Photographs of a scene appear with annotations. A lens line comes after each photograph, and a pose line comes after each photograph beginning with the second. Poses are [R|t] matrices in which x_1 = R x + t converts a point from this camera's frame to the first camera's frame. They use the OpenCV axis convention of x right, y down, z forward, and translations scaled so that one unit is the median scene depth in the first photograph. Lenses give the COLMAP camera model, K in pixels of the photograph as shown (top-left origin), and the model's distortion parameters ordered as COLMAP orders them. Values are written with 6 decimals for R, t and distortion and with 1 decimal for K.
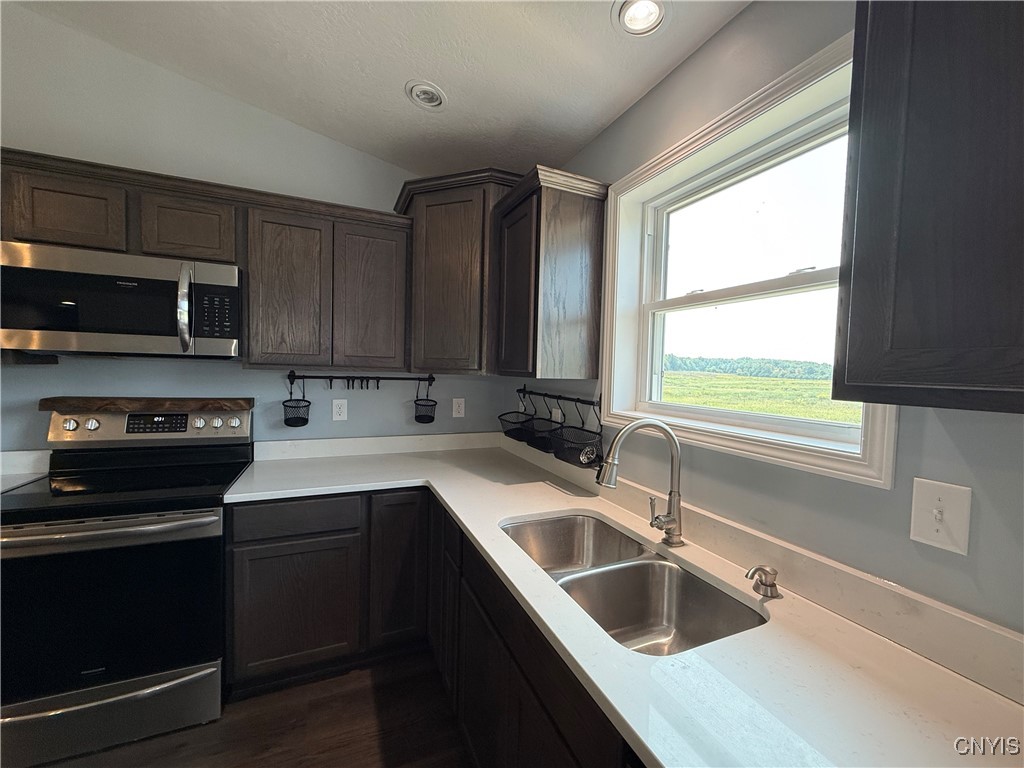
lens RADIAL K [[406.3, 0, 517.1], [0, 406.3, 383.5], [0, 0, 1]] dist [0.000238, -0.000660]
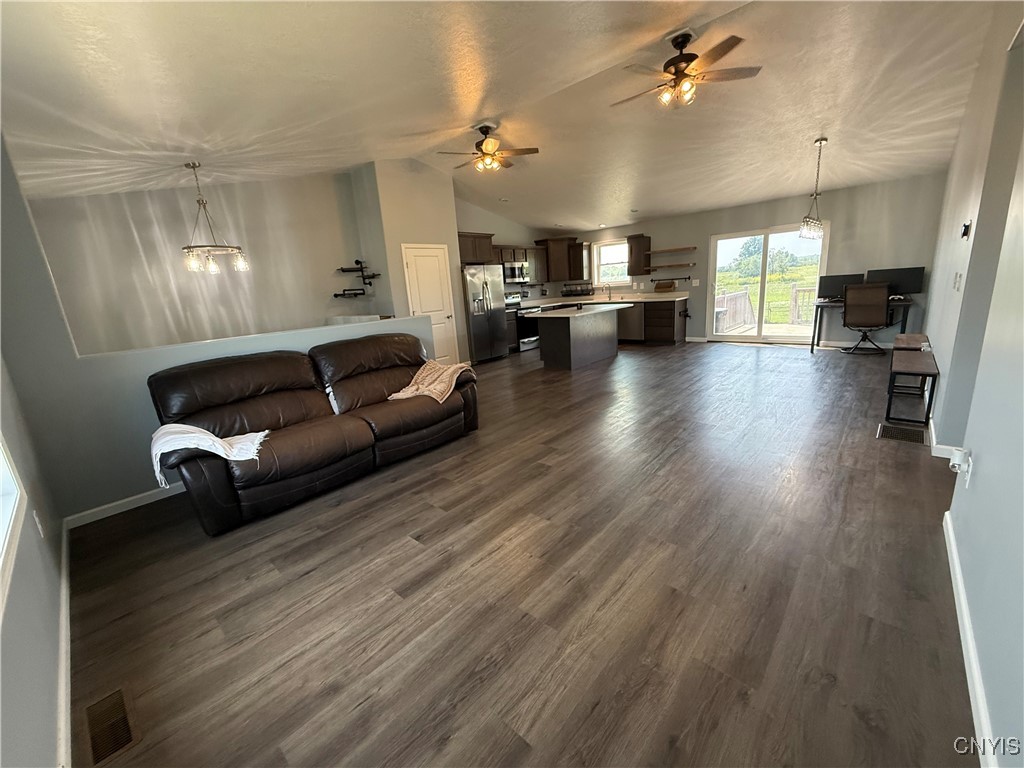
lens RADIAL K [[406.3, 0, 513.4], [0, 406.3, 388.4], [0, 0, 1]] dist [0.000238, -0.000660]
pose [[0.913679, -0.188270, 0.360201, -2.761588], [0.112979, 0.968963, 0.219878, 0.087828], [-0.390418, -0.160203, 0.906592, -3.474323]]
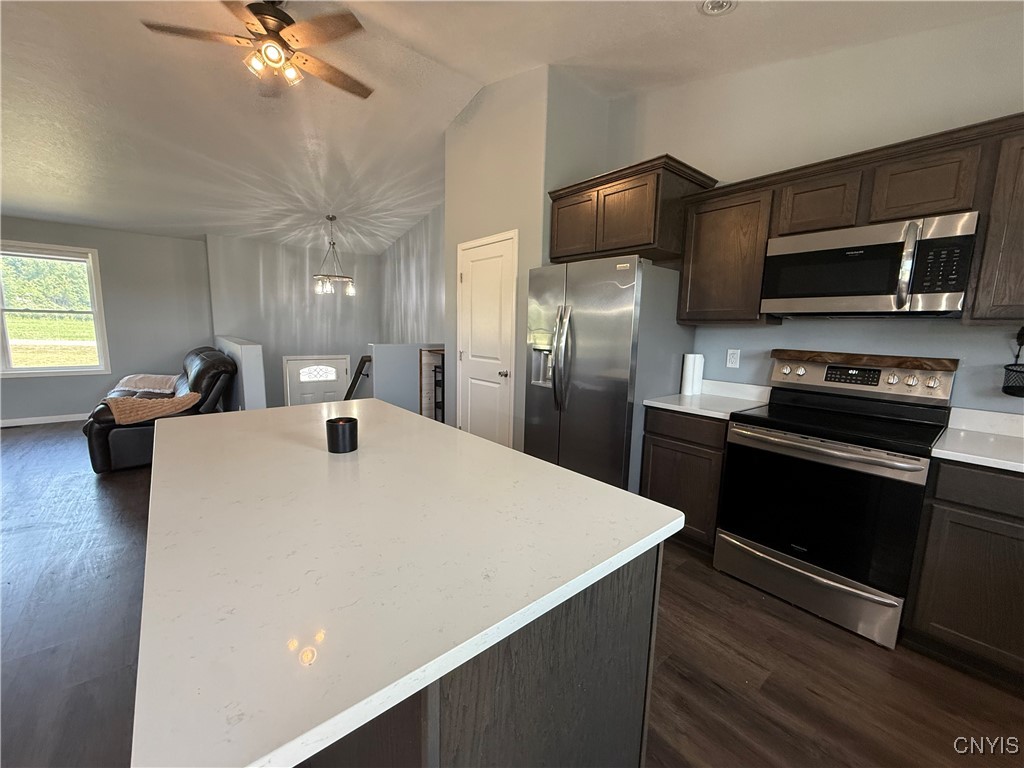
lens RADIAL K [[406.3, 0, 514.2], [0, 406.3, 386.1], [0, 0, 1]] dist [0.000238, -0.000660]
pose [[0.275592, 0.115602, -0.954298, -0.054317], [-0.051914, 0.993084, 0.105308, 0.059641], [0.959872, 0.020520, 0.279687, -0.246299]]
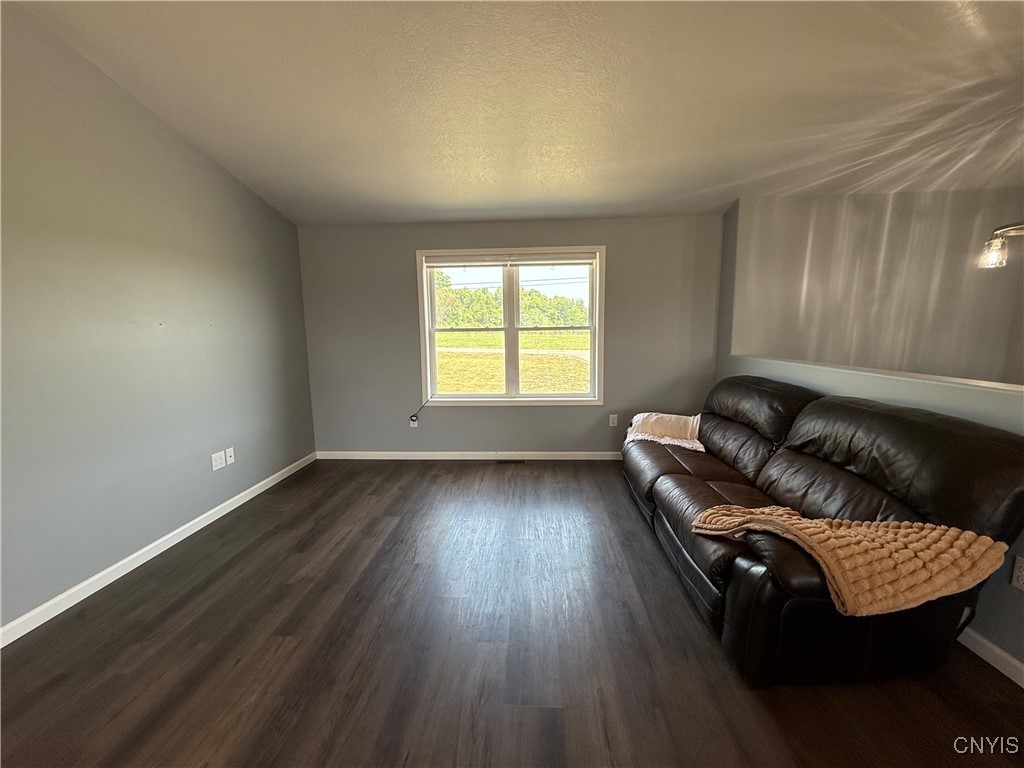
lens RADIAL K [[406.3, 0, 511.6], [0, 406.3, 388.0], [0, 0, 1]] dist [0.000238, -0.000660]
pose [[-0.456585, 0.102634, -0.883740, -1.138827], [-0.030594, 0.990925, 0.130888, 0.054227], [0.889154, 0.086798, -0.449302, -1.377859]]
